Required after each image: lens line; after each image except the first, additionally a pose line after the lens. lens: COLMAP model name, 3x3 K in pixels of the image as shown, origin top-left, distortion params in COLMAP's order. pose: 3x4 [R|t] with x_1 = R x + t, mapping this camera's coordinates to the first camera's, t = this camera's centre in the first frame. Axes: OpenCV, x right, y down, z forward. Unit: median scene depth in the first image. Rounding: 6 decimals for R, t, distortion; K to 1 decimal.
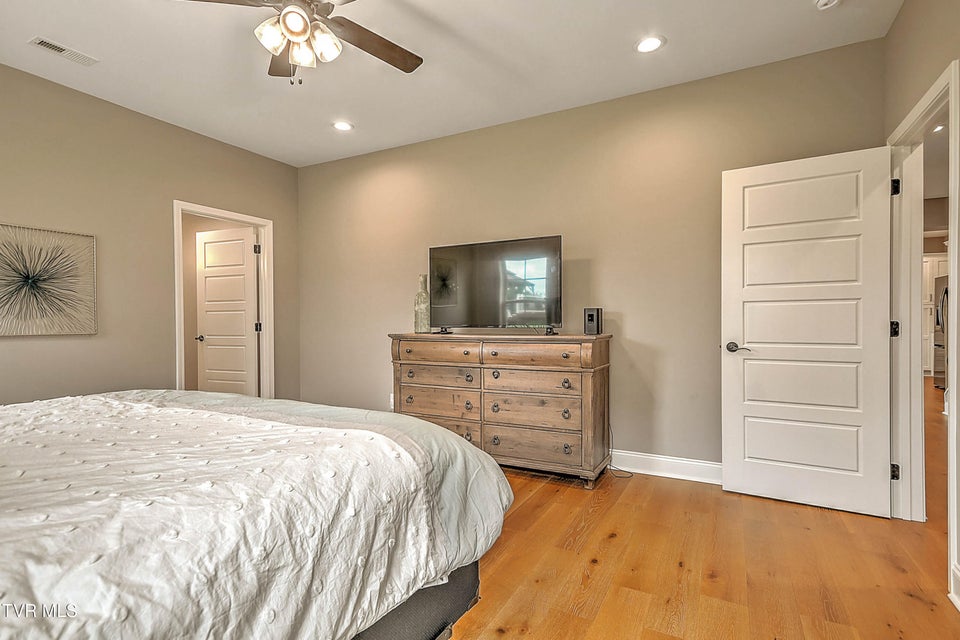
lens RADIAL K [[479.7, 0, 482.9], [0, 479.7, 319.2], [0, 0, 1]] dist [0.025763, 0.000699]
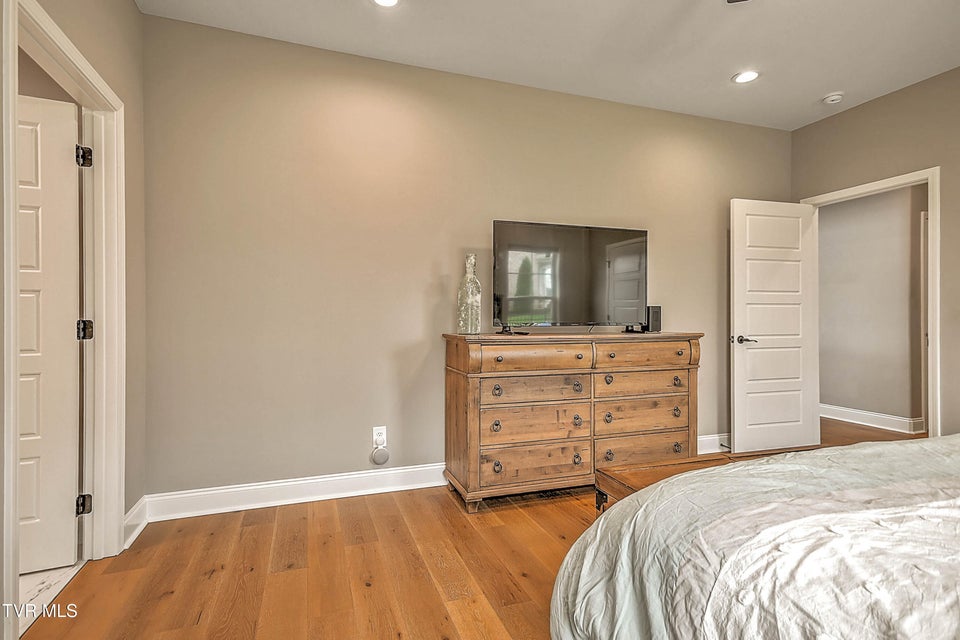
lens RADIAL K [[479.7, 0, 478.7], [0, 479.7, 321.5], [0, 0, 1]] dist [0.025763, 0.000699]
pose [[0.672791, 0.001049, 0.739832, -0.774910], [-0.002139, 0.999998, 0.000527, 0.010293], [-0.739829, -0.001937, 0.672792, 0.588541]]
